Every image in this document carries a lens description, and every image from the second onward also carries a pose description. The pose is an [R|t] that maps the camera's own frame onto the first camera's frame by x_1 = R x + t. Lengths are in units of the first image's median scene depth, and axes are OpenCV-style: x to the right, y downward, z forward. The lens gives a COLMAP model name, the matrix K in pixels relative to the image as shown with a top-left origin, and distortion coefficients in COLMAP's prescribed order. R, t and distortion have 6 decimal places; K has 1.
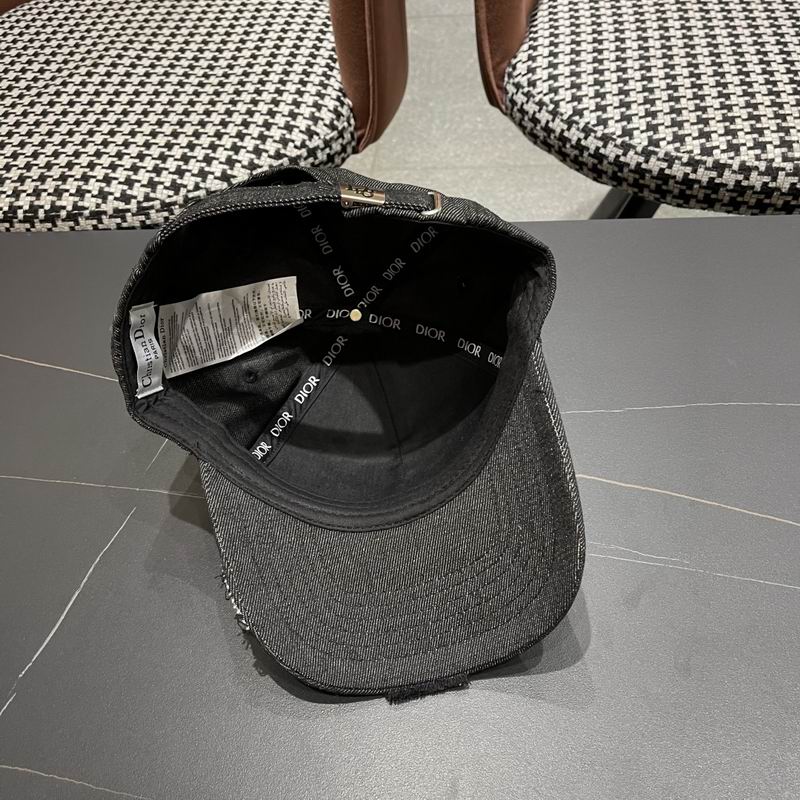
lens RADIAL K [[817.1, 0, 397.5], [0, 817.1, 408.6], [0, 0, 1]] dist [0.011121, 0.000000]
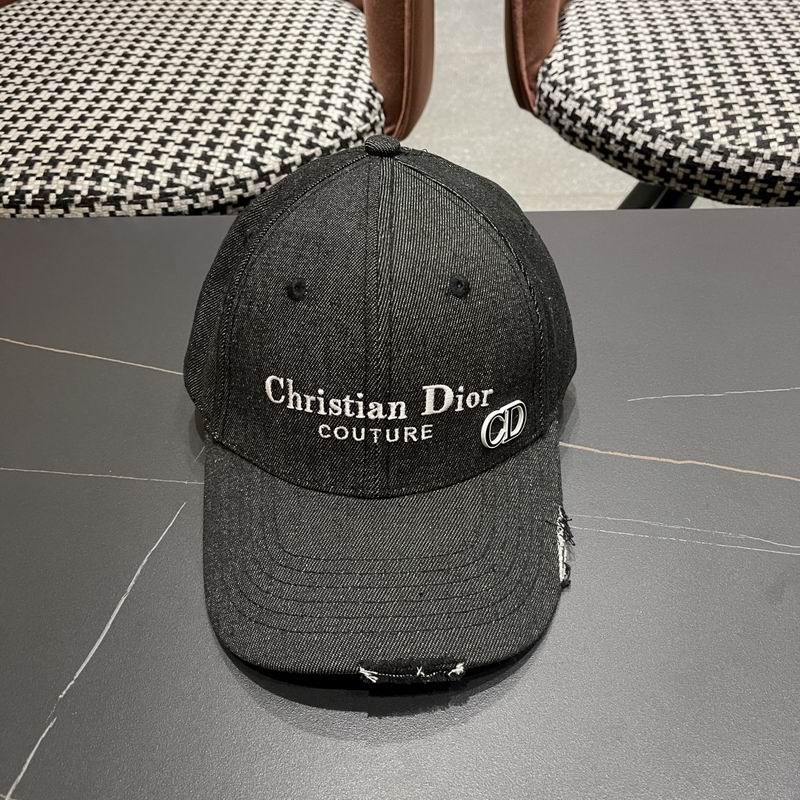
lens RADIAL K [[817.1, 0, 399.0], [0, 817.1, 400.5], [0, 0, 1]] dist [0.011121, 0.000000]
pose [[0.997770, 0.002124, 0.066708, -0.106678], [0.003001, 0.997055, -0.076629, 0.056330], [-0.066675, 0.076658, 0.994826, 0.080706]]
